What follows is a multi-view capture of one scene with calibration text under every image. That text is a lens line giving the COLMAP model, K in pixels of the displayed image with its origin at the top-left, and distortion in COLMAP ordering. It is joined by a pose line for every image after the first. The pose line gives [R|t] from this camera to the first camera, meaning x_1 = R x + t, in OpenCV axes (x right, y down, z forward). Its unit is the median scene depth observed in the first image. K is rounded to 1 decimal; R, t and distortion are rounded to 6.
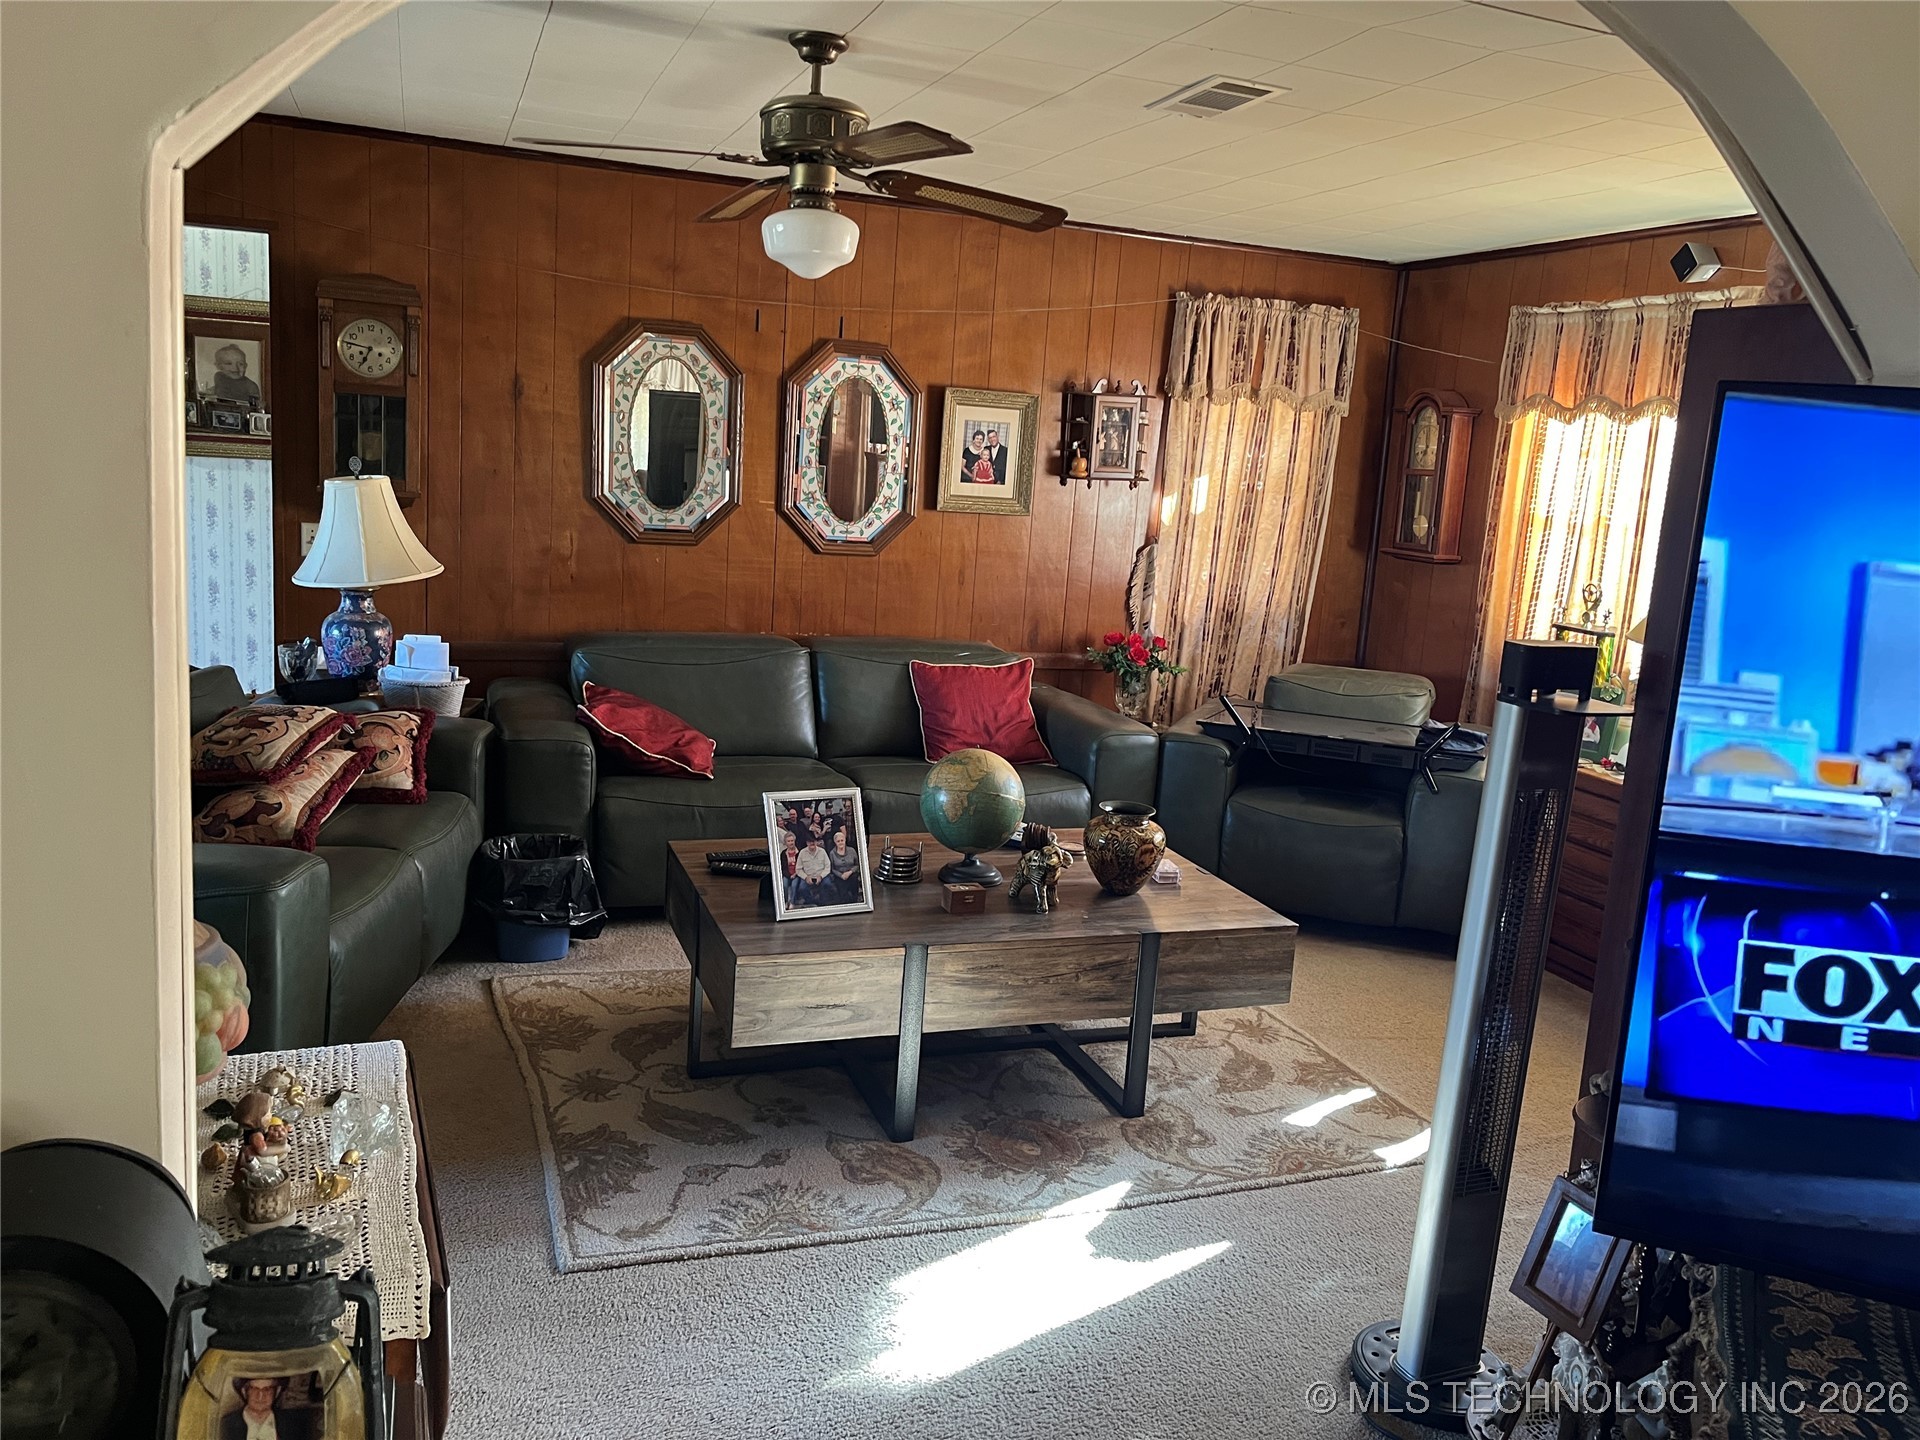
lens RADIAL K [[1455.8, 0, 961.7], [0, 1455.8, 718.2], [0, 0, 1]] dist [0.051628, -0.069359]
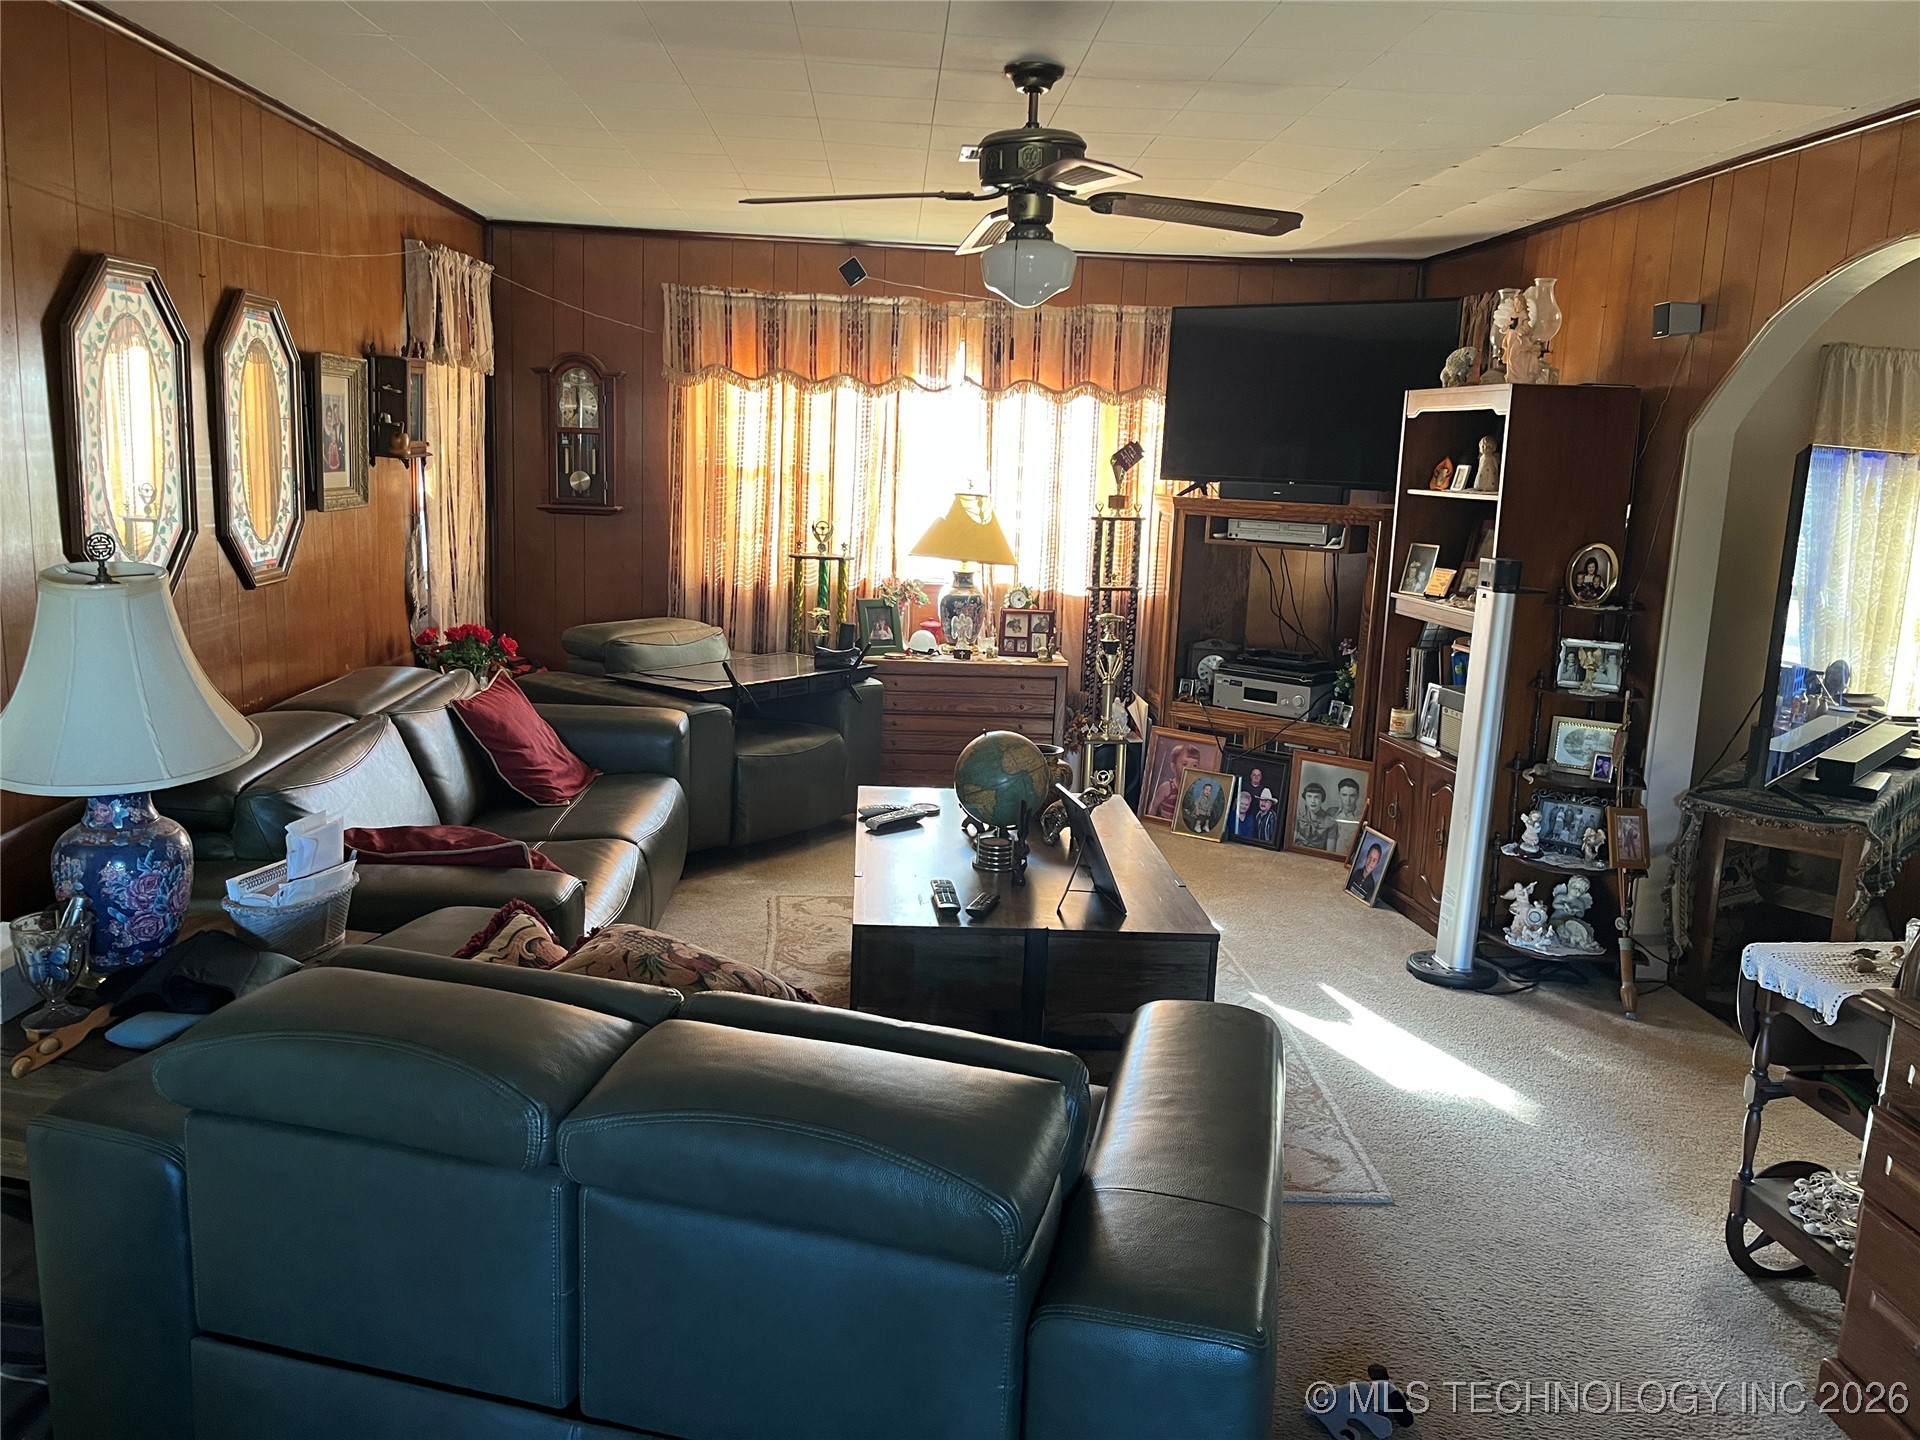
lens RADIAL K [[1455.8, 0, 948.6], [0, 1455.8, 709.6], [0, 0, 1]] dist [0.051628, -0.069359]
pose [[0.306879, -0.226150, 0.924490, -0.707110], [0.155854, 0.970188, 0.185594, -0.142805], [-0.938901, 0.087131, 0.332976, 0.465415]]
